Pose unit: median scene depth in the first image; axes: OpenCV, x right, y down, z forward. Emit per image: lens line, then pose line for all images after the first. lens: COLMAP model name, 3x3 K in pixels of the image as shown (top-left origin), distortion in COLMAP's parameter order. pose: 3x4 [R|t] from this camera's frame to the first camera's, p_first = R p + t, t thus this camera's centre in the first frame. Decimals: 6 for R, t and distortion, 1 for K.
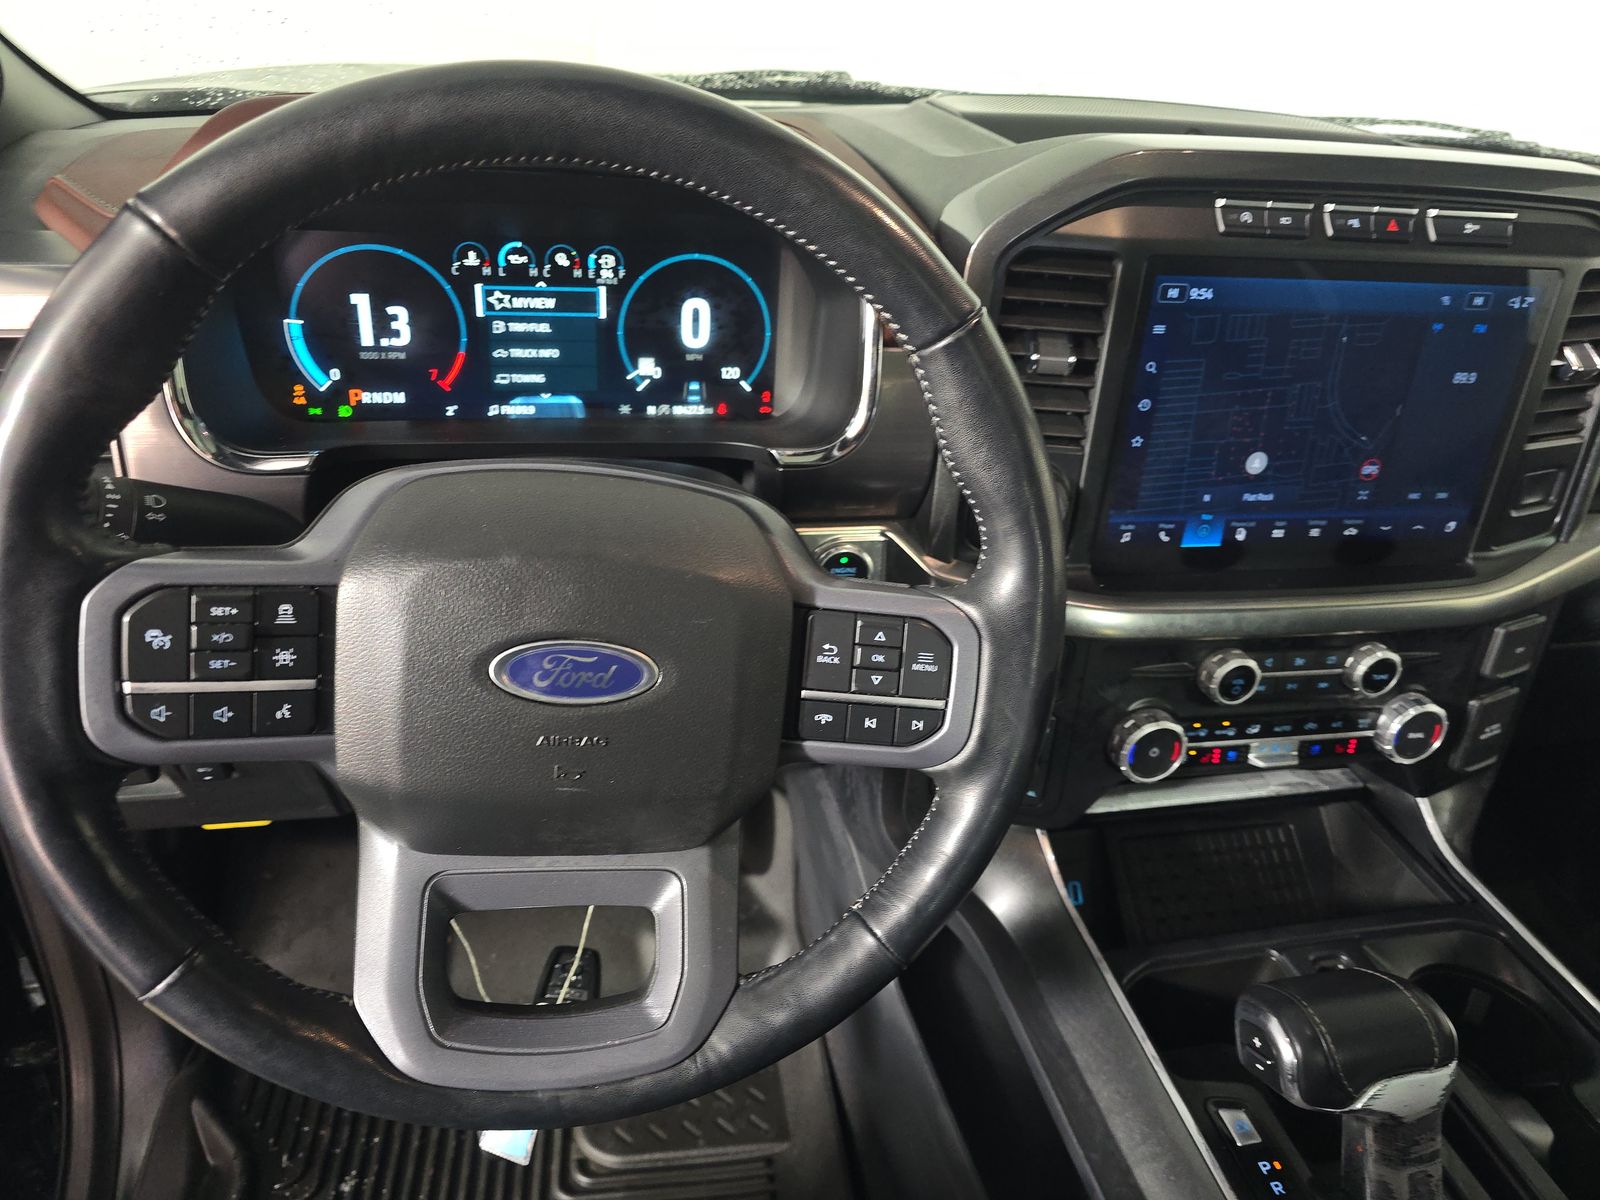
lens RADIAL K [[1077.3, 0, 815.0], [0, 1077.3, 587.7], [0, 0, 1]] dist [0.051529, -0.046525]
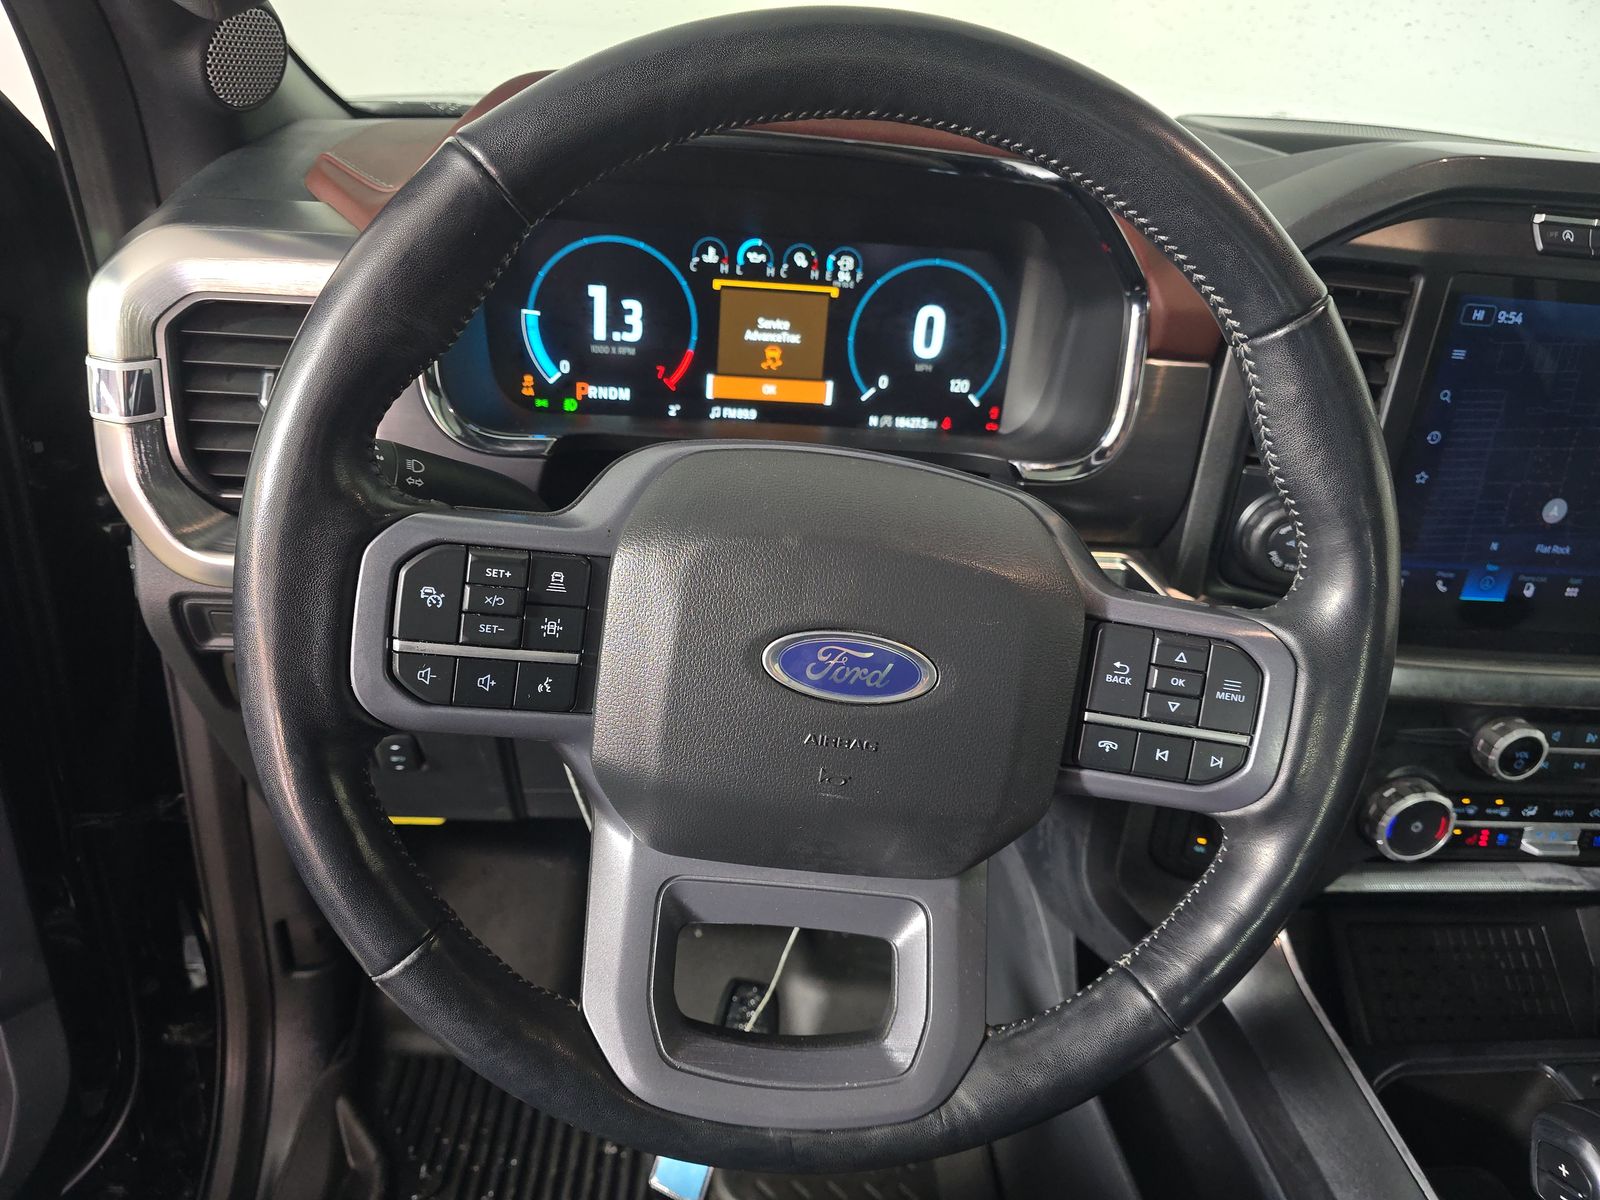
lens RADIAL K [[1065.6, 0, 800.0], [0, 1065.6, 600.0], [0, 0, 1]] dist [0.040656, -0.032312]
pose [[0.992852, 0.067878, -0.098173, -0.126299], [-0.072322, 0.996478, -0.042434, 0.043661], [0.094947, 0.049231, 0.994264, 0.067246]]
